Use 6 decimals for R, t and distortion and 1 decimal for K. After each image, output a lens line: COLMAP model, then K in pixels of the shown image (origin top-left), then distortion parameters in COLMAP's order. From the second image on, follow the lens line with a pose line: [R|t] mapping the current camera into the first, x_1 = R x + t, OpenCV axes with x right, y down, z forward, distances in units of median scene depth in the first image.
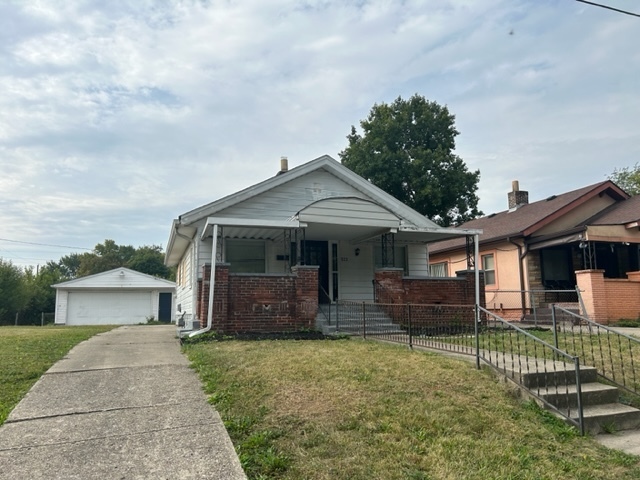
lens RADIAL K [[486.4, 0, 320.0], [0, 486.4, 240.0], [0, 0, 1]] dist [0.121750, 0.000283]
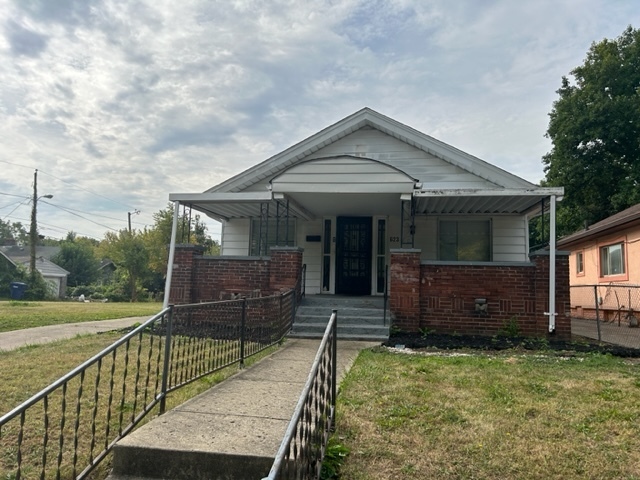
lens RADIAL K [[481.1, 0, 320.0], [0, 481.1, 240.0], [0, 0, 1]] dist [0.004307, -0.000316]
pose [[0.854923, -0.018529, -0.518424, 0.358984], [0.033082, 0.999275, 0.018840, 0.023245], [0.517699, -0.033257, 0.854916, 0.288796]]
